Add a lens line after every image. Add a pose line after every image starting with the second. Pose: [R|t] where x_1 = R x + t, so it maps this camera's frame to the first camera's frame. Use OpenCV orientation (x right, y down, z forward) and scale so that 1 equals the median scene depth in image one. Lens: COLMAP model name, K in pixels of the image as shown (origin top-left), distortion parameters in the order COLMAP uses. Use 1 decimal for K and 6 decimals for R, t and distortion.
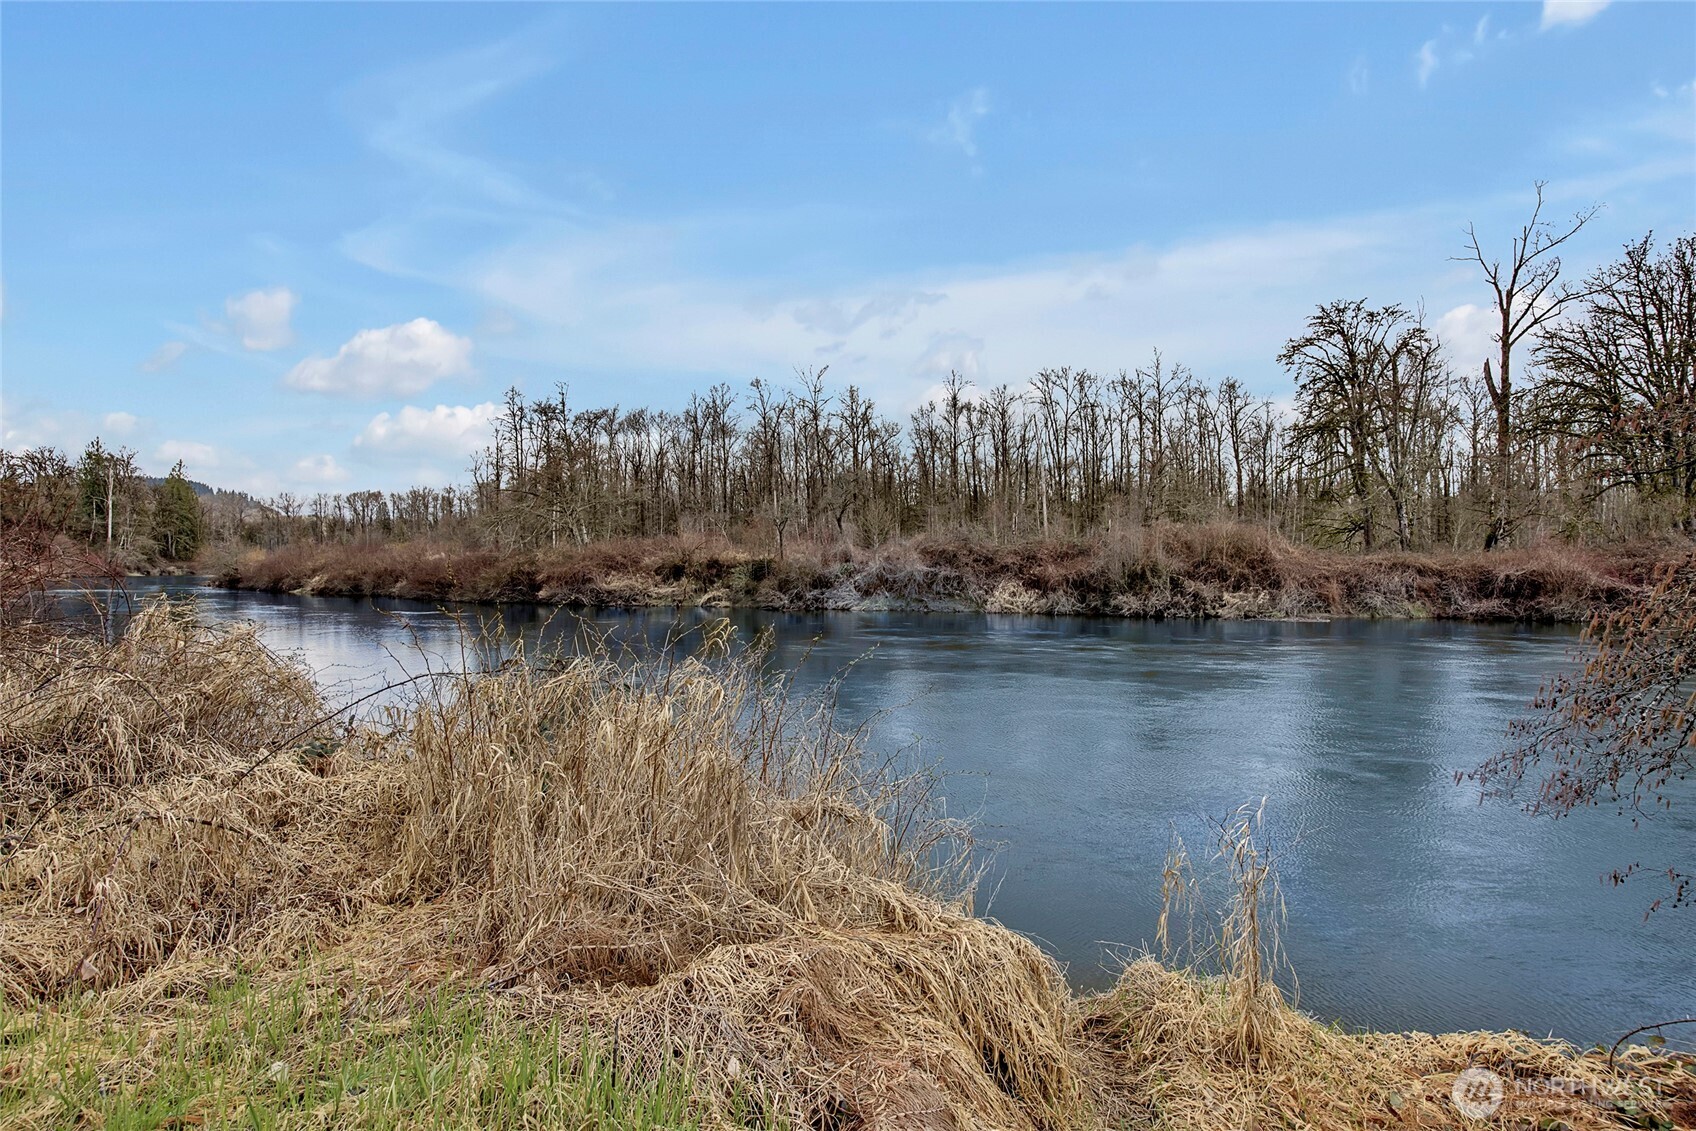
lens RADIAL K [[845.2, 0, 836.9], [0, 845.2, 563.5], [0, 0, 1]] dist [-0.012311, 0.001734]
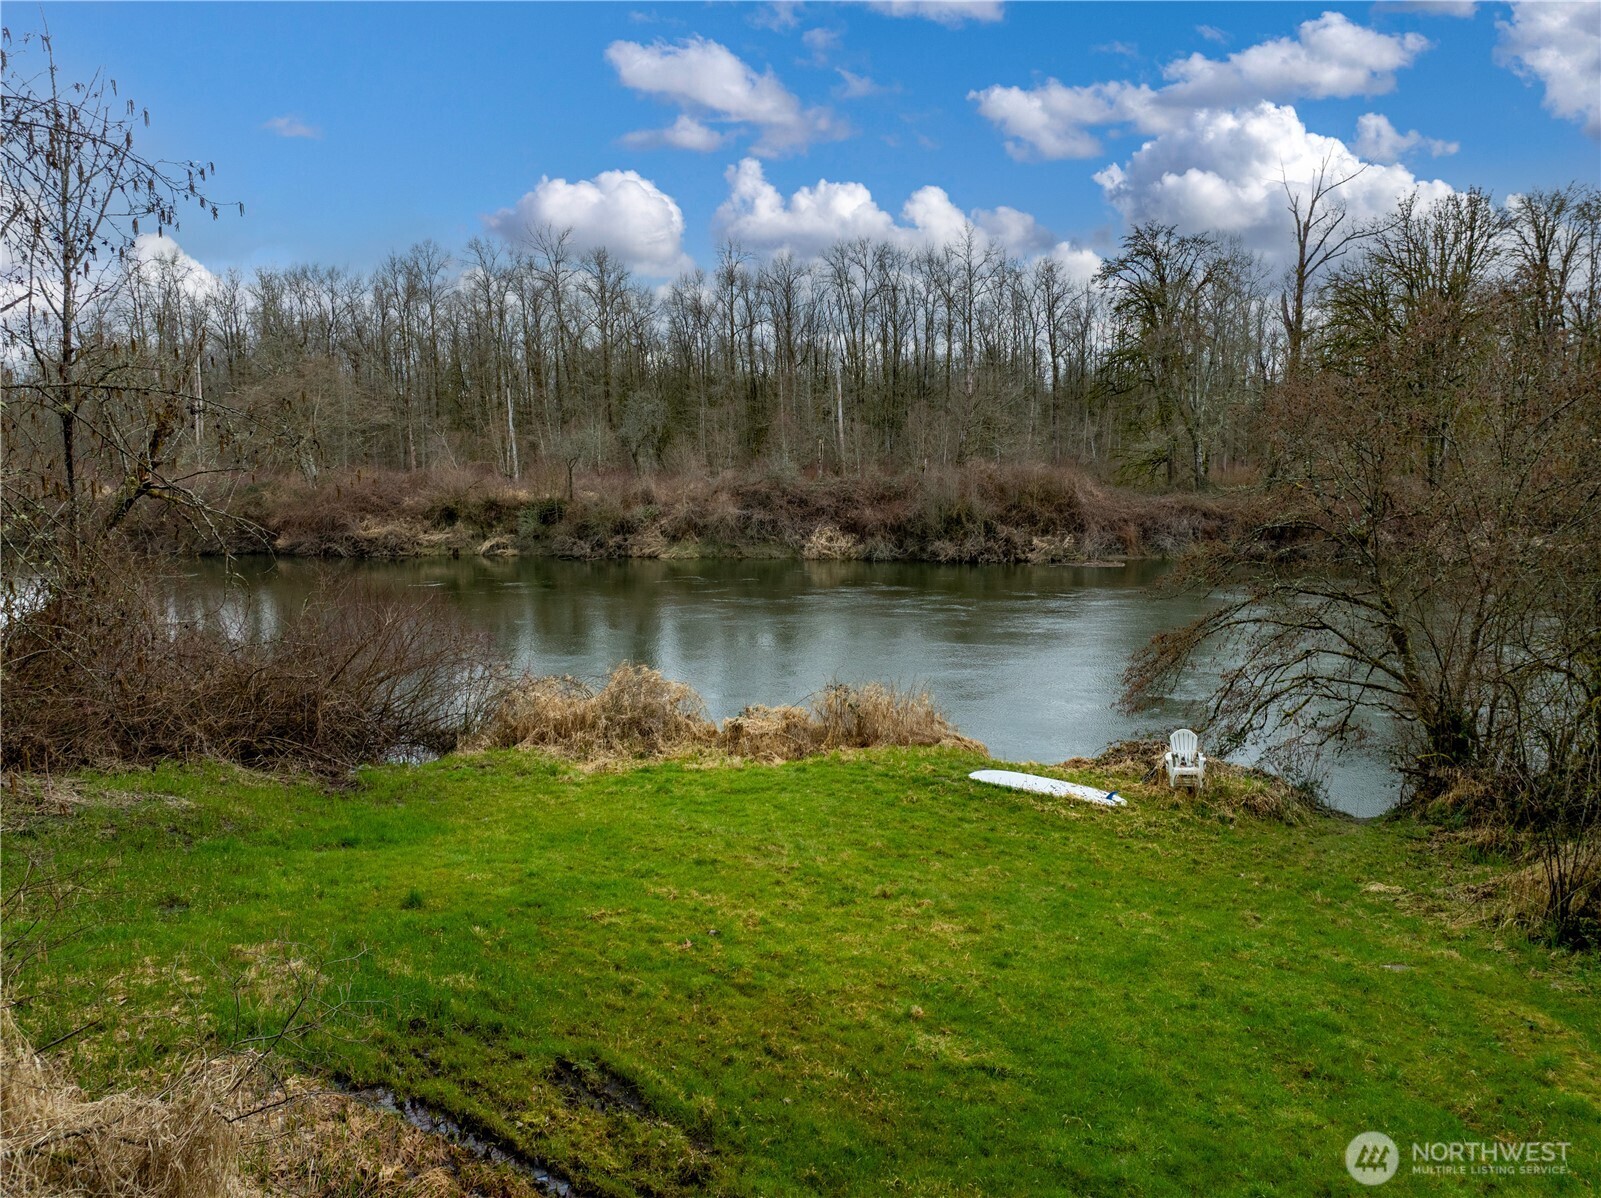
lens RADIAL K [[1131.4, 0, 802.7], [0, 1131.4, 600.0], [0, 0, 1]] dist [-0.026958, -0.004685]
pose [[0.974393, -0.031111, 0.222688, -0.091630], [0.002119, 0.991608, 0.129264, -0.050410], [-0.224841, -0.125482, 0.966282, -0.204848]]
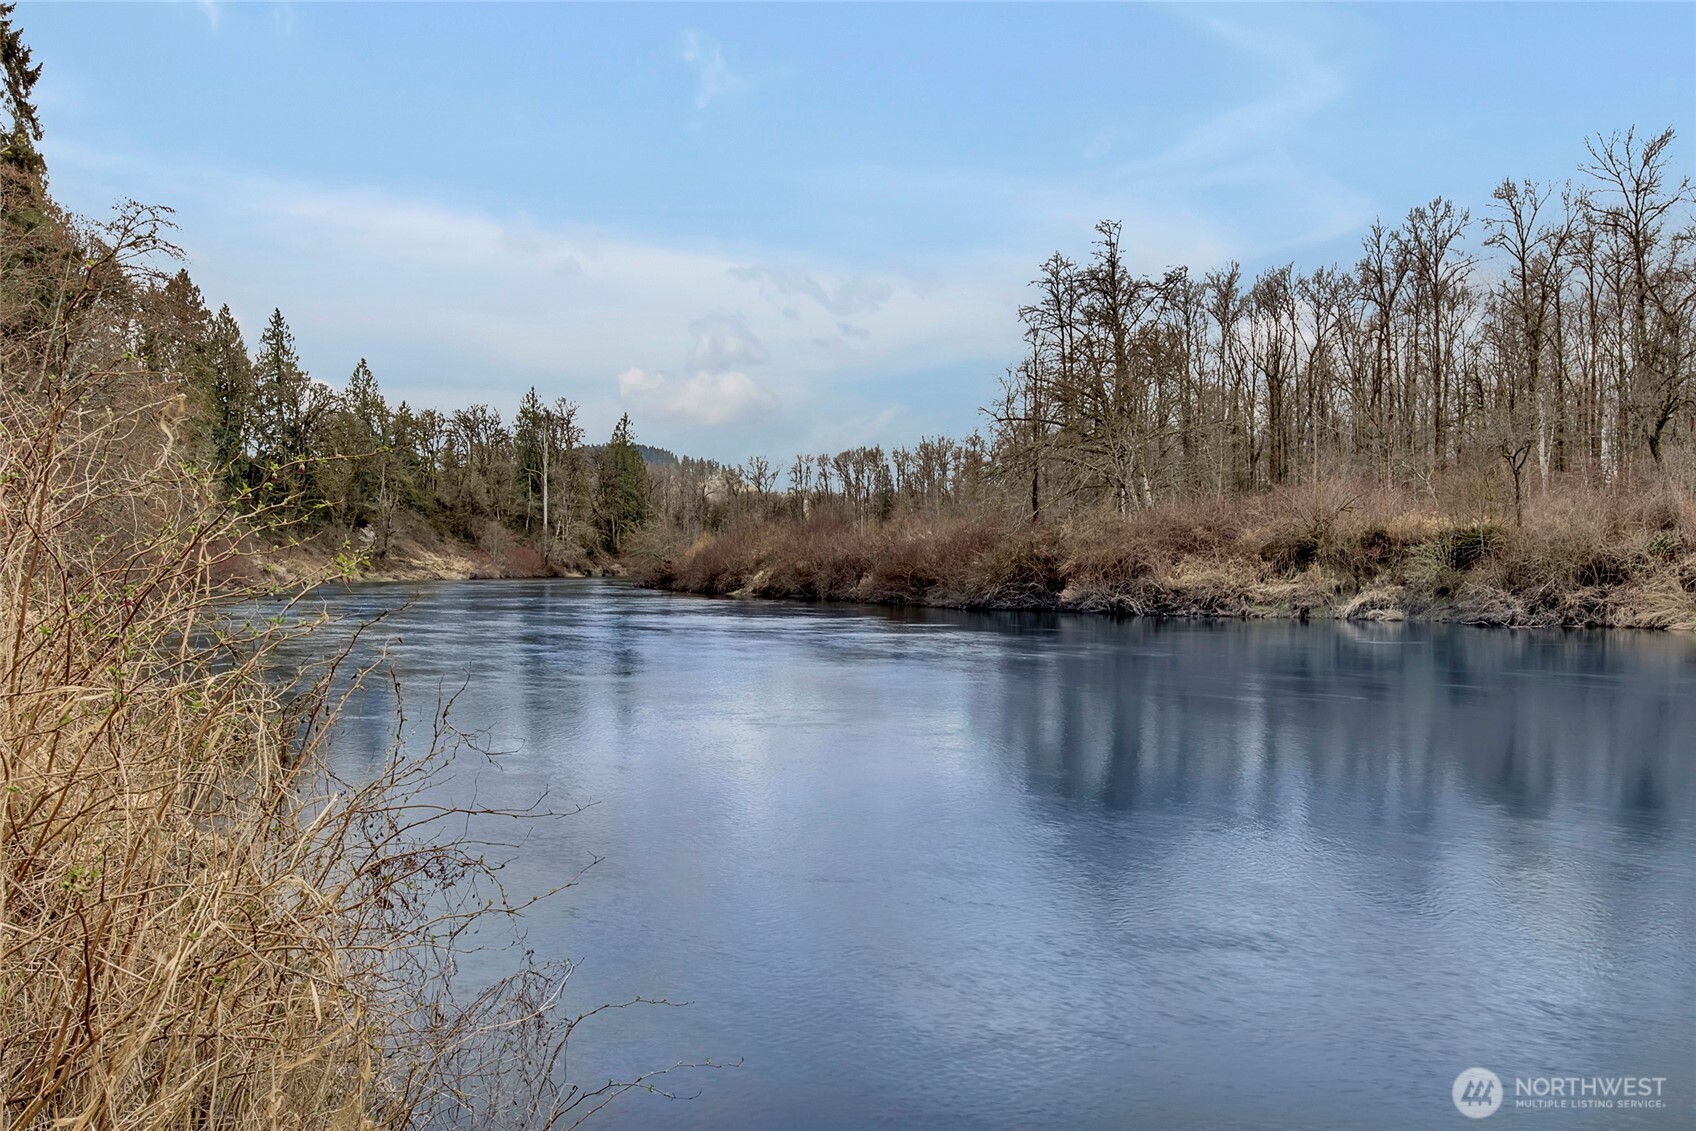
lens RADIAL K [[1474.5, 0, 842.7], [0, 1474.5, 656.3], [0, 0, 1]] dist [0.003236, 0.015097]
pose [[0.863418, 0.027533, -0.503737, 0.029379], [0.004975, 0.997996, 0.063076, 0.013370], [0.504464, -0.056967, 0.861551, 0.044950]]
